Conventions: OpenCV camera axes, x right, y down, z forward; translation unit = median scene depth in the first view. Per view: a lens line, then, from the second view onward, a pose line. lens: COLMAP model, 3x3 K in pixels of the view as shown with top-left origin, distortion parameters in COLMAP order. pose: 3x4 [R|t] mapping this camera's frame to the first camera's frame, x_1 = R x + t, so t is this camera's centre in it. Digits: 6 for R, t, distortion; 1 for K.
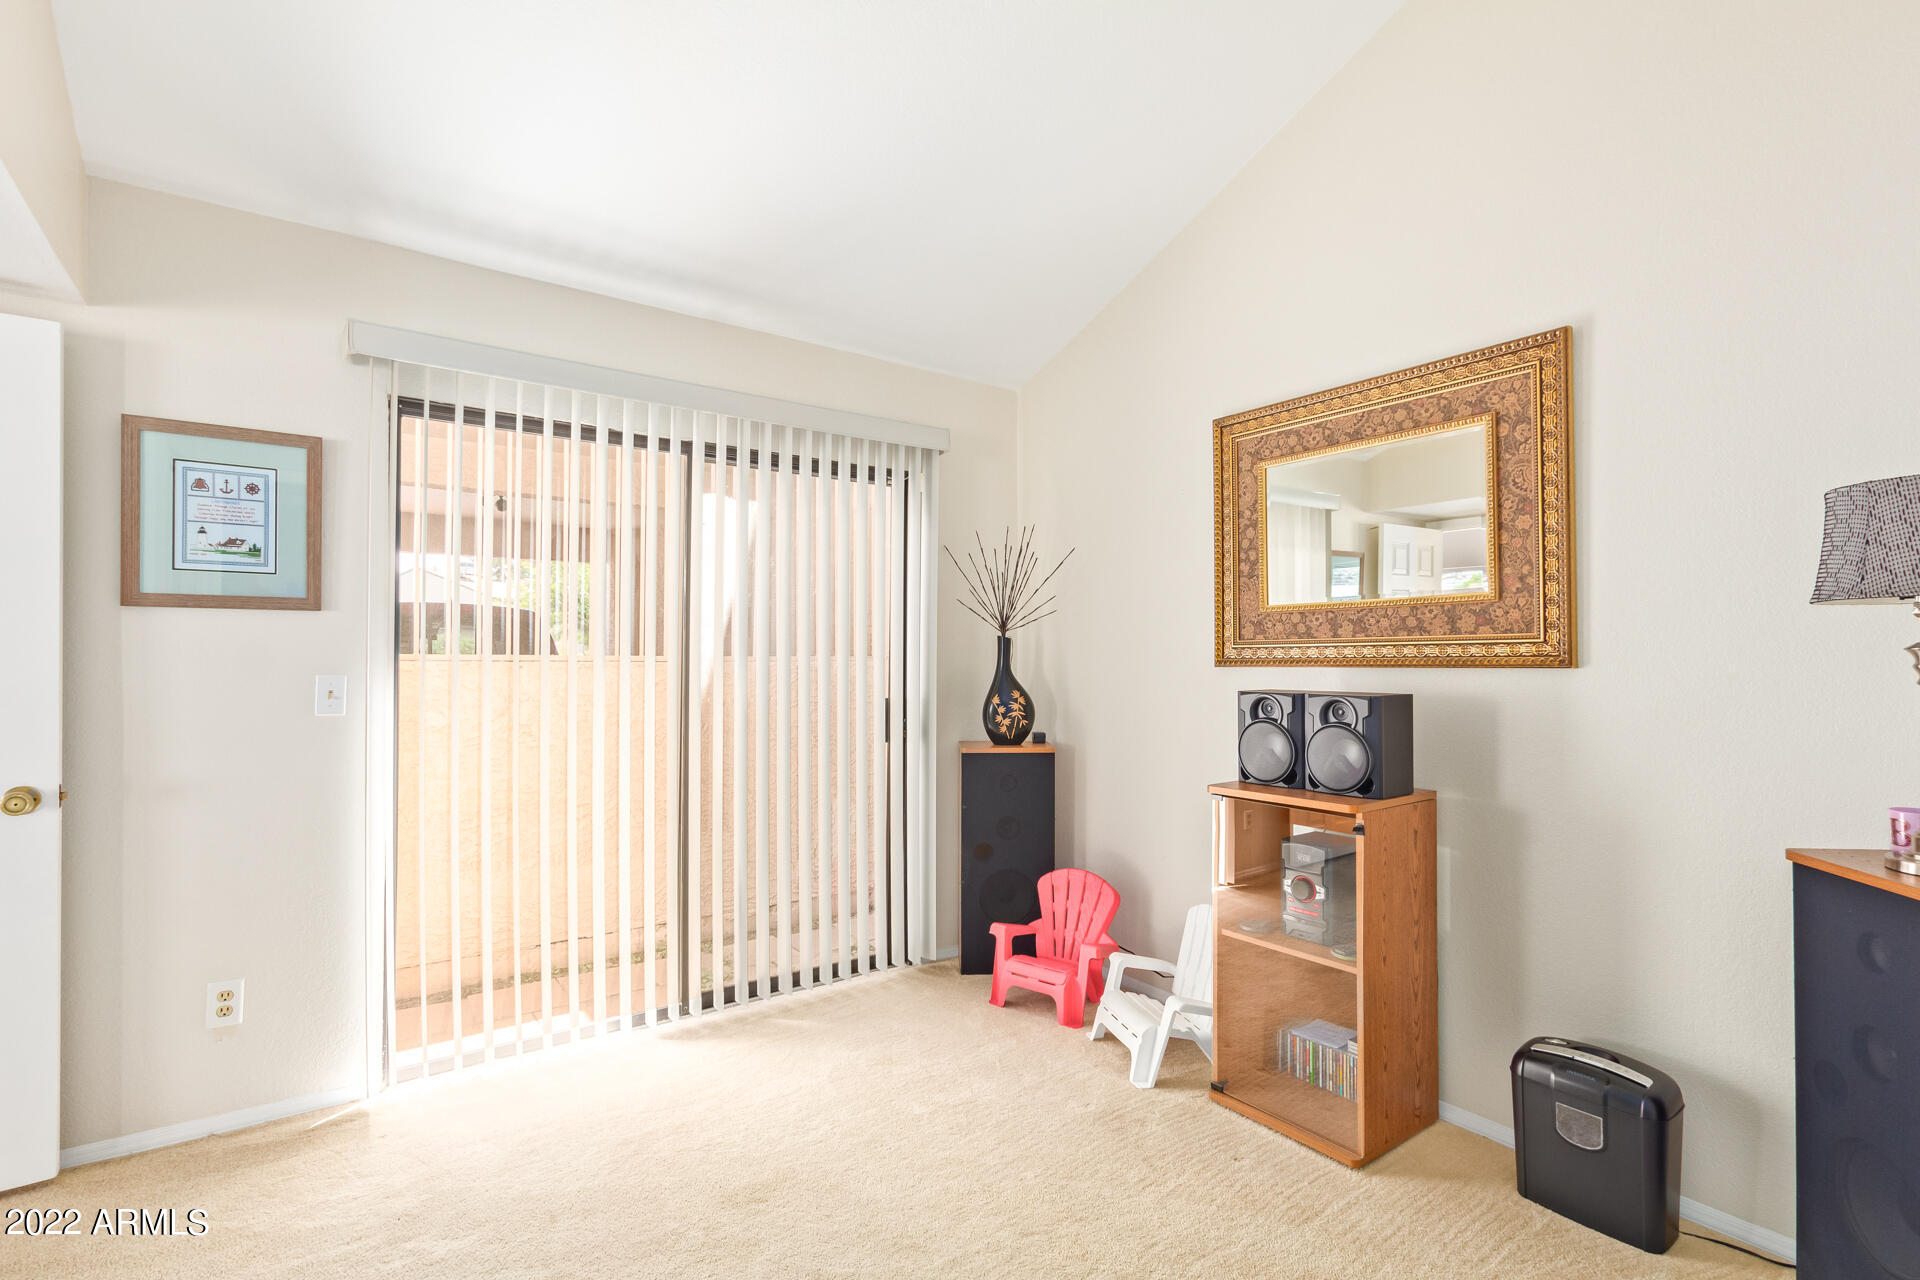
lens RADIAL K [[898.8, 0, 960.5], [0, 898.8, 645.3], [0, 0, 1]] dist [0.001088, -0.000344]
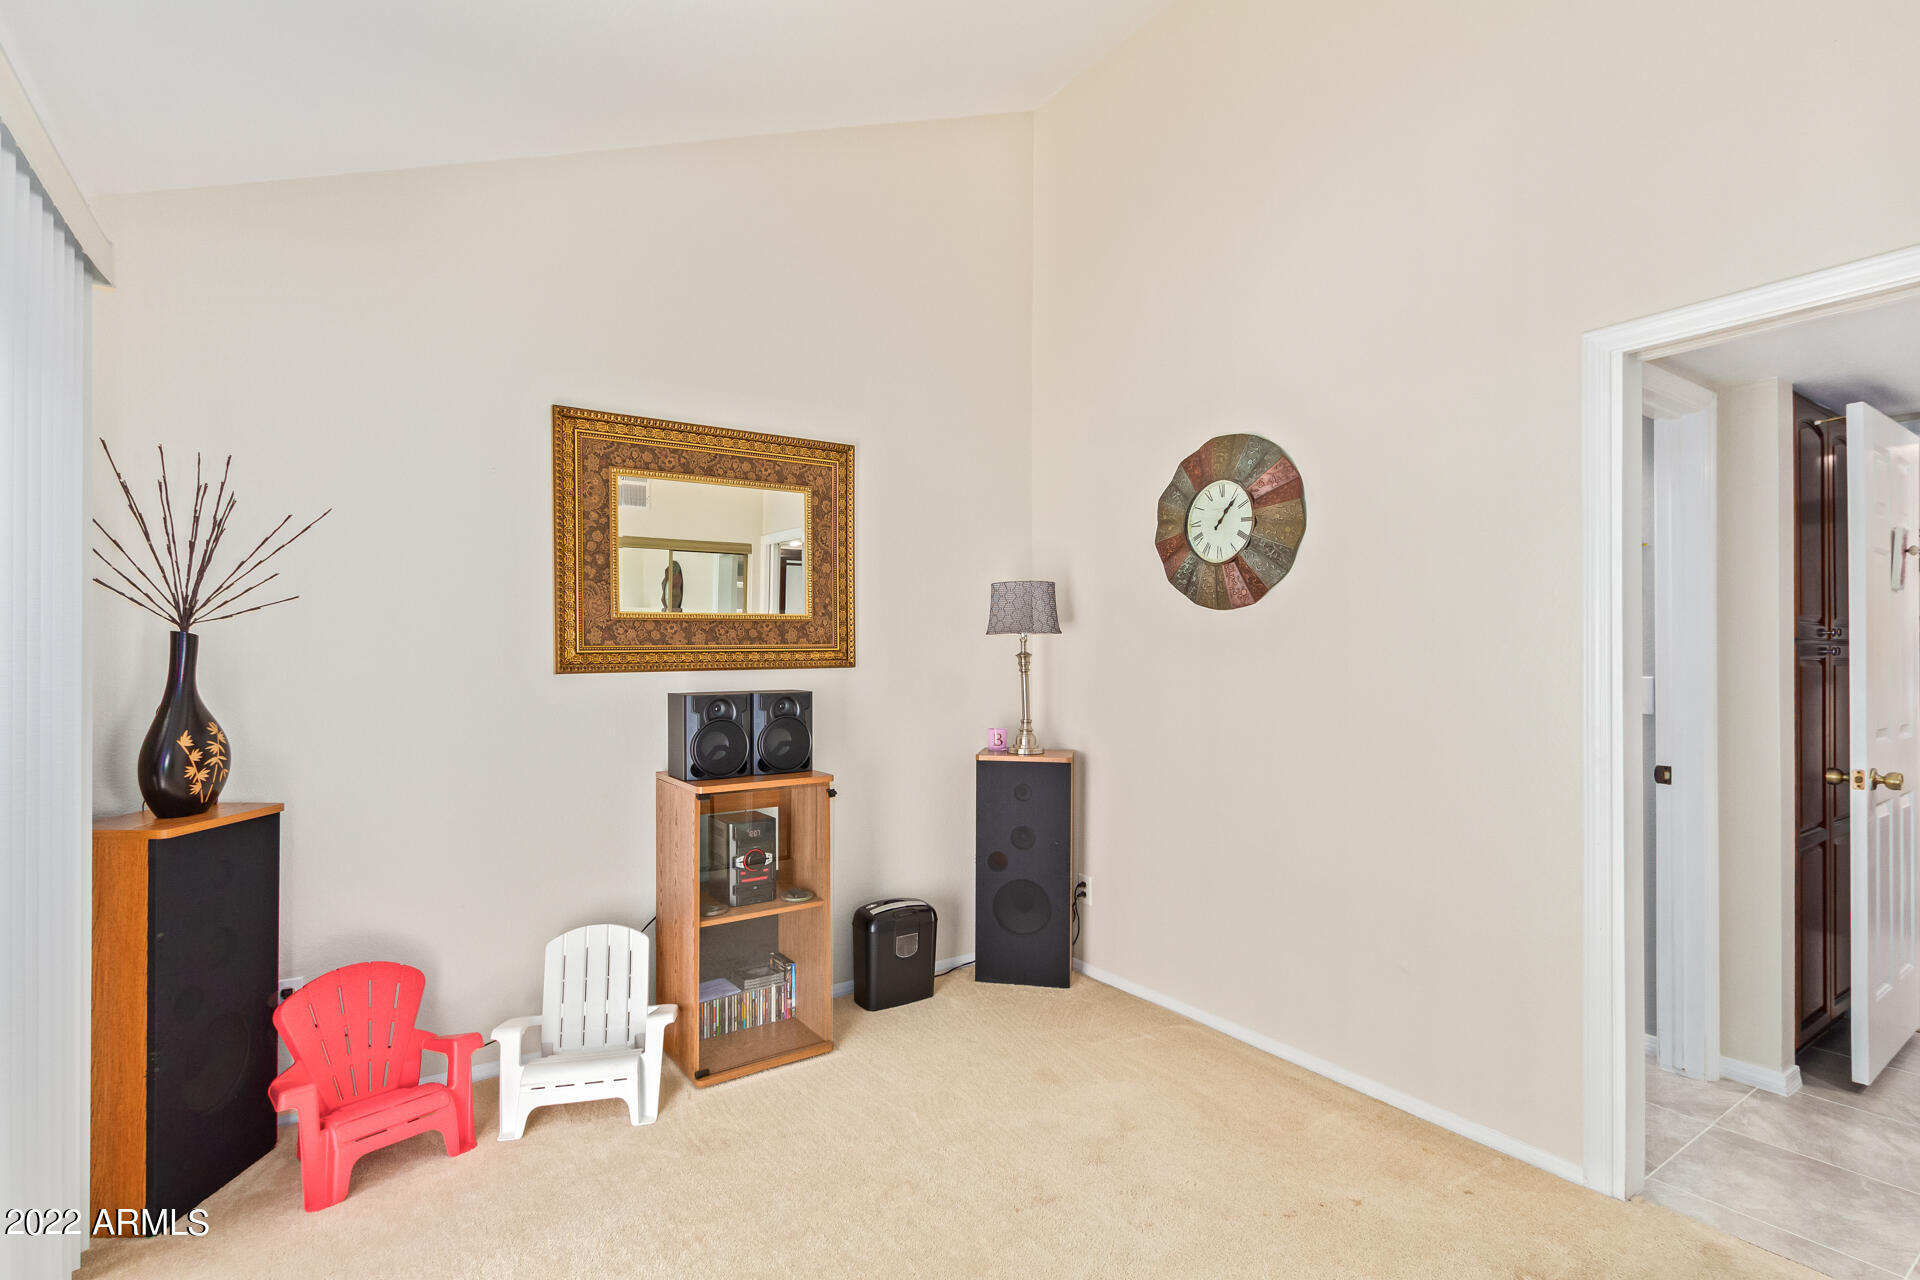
lens RADIAL K [[897.7, 0, 971.8], [0, 897.7, 645.9], [0, 0, 1]] dist [0.001200, -0.000934]
pose [[0.032749, 0.004253, 0.999455, -0.753750], [-0.011399, 0.999927, -0.003882, -0.007082], [-0.999399, -0.011266, 0.032795, 0.657130]]
